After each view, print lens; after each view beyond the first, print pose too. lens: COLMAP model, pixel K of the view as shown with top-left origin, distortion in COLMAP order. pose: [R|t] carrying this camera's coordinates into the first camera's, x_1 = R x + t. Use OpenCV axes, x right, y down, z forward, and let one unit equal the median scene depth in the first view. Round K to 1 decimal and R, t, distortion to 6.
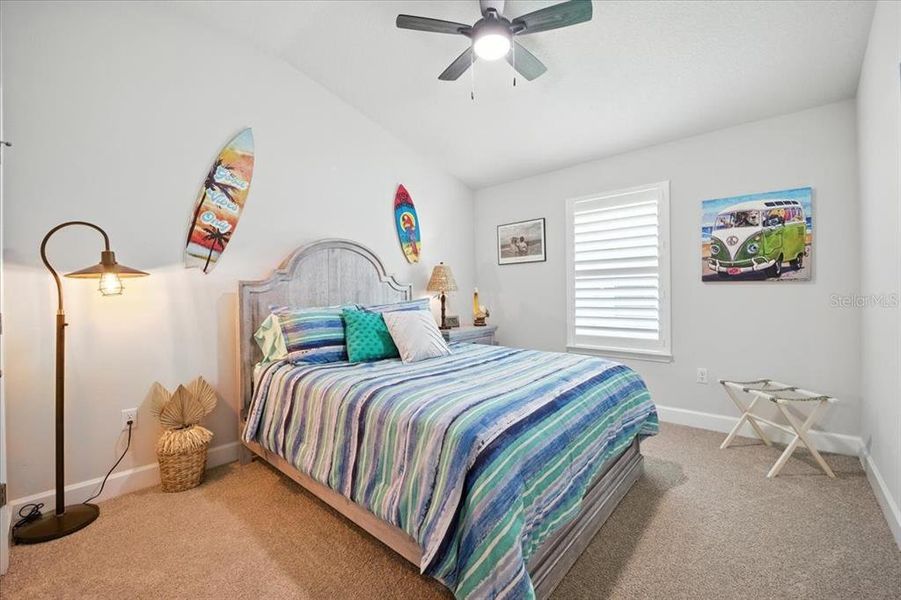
lens RADIAL K [[374.6, 0, 446.6], [0, 374.6, 296.2], [0, 0, 1]] dist [-0.024085, -0.000563]
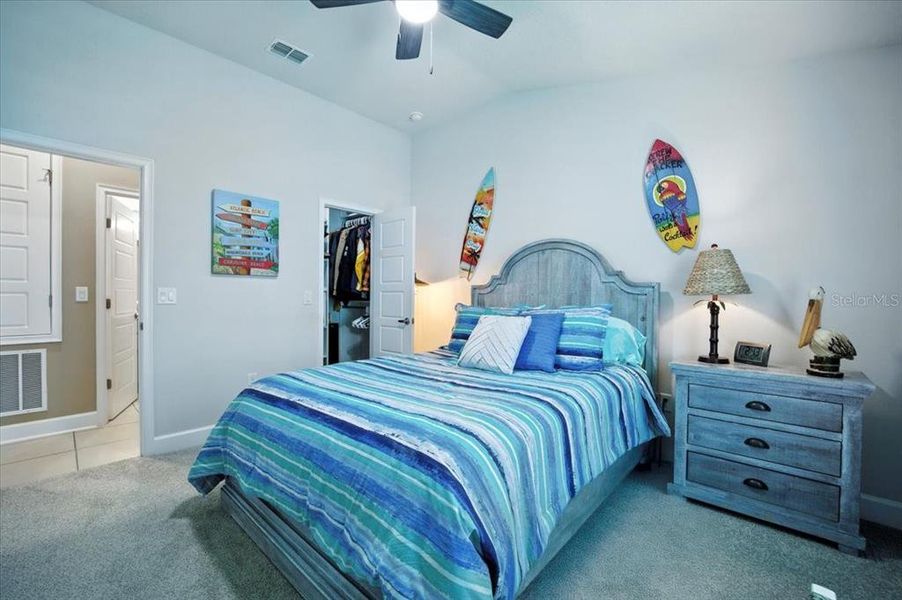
lens RADIAL K [[375.0, 0, 451.4], [0, 375.0, 300.0], [0, 0, 1]] dist [-0.024085, -0.000563]
pose [[-0.007967, 0.010860, -0.999909, 0.814738], [-0.029521, 0.999503, 0.011091, -0.000231], [0.999532, 0.029607, -0.007643, 0.910557]]
